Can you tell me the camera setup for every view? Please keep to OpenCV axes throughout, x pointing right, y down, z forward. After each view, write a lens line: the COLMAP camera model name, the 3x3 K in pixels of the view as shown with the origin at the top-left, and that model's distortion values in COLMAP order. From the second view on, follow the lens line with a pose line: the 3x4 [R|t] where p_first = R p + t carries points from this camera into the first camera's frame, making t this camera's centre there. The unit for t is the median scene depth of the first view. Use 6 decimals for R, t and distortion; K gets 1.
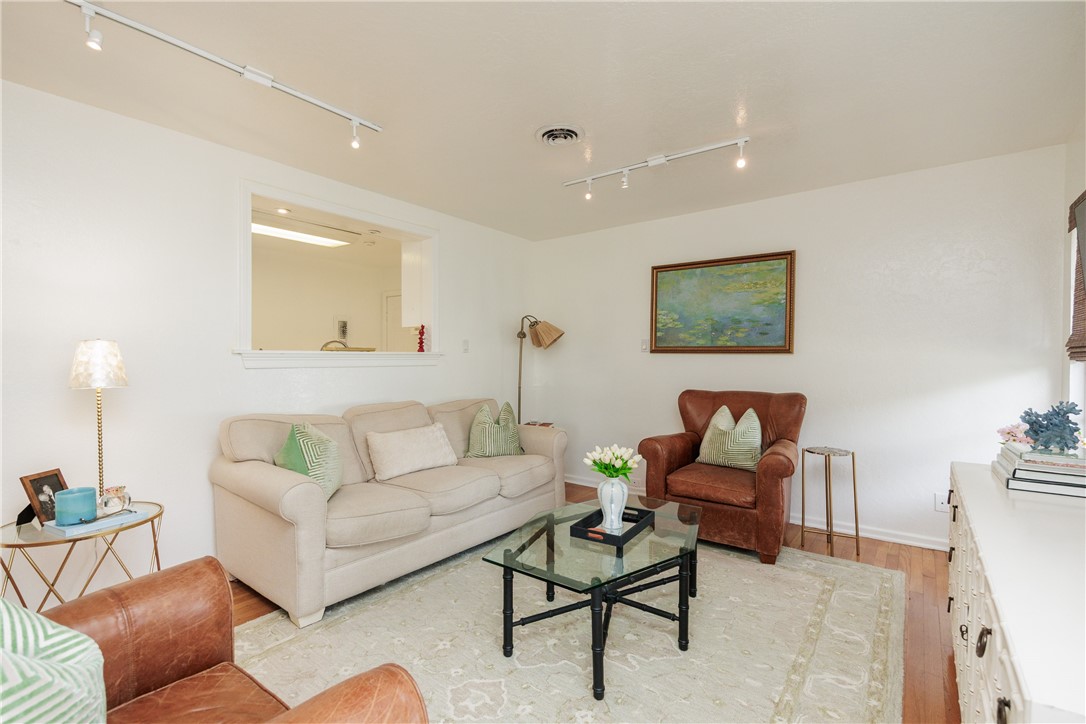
lens RADIAL K [[483.7, 0, 547.2], [0, 483.7, 366.6], [0, 0, 1]] dist [0.003148, -0.000457]
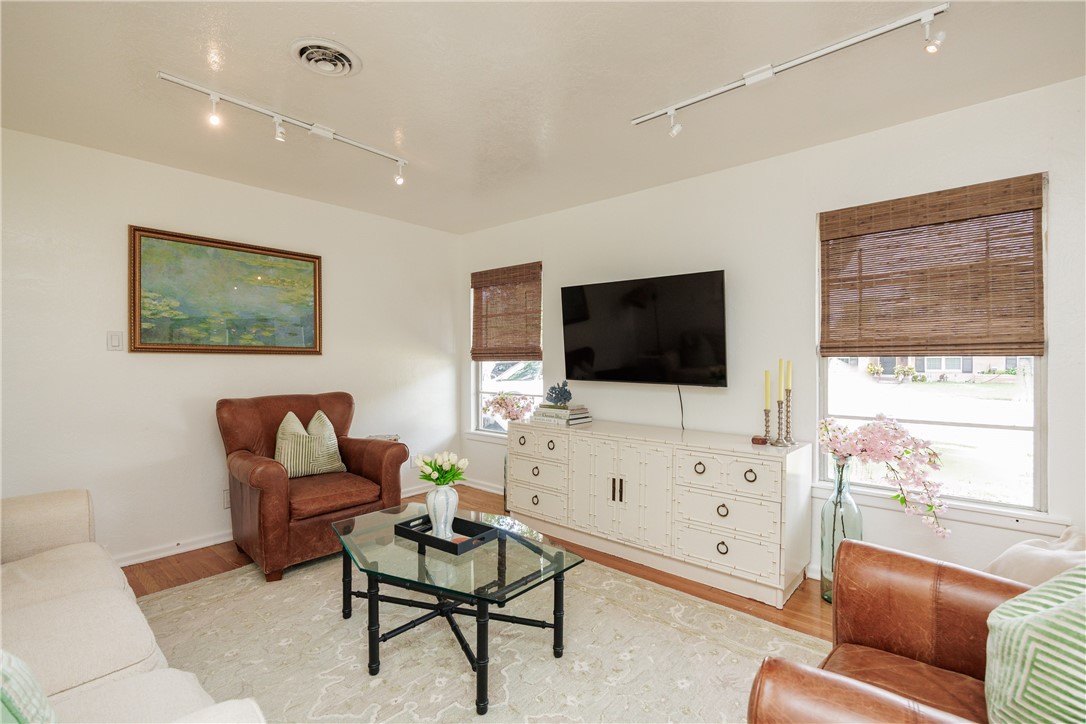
lens RADIAL K [[483.7, 0, 540.8], [0, 483.7, 359.5], [0, 0, 1]] dist [0.003148, -0.000457]
pose [[0.089725, 0.000632, 0.995966, -0.450582], [0.024627, 0.999693, -0.002853, -0.002337], [-0.995662, 0.024783, 0.089682, 0.403435]]
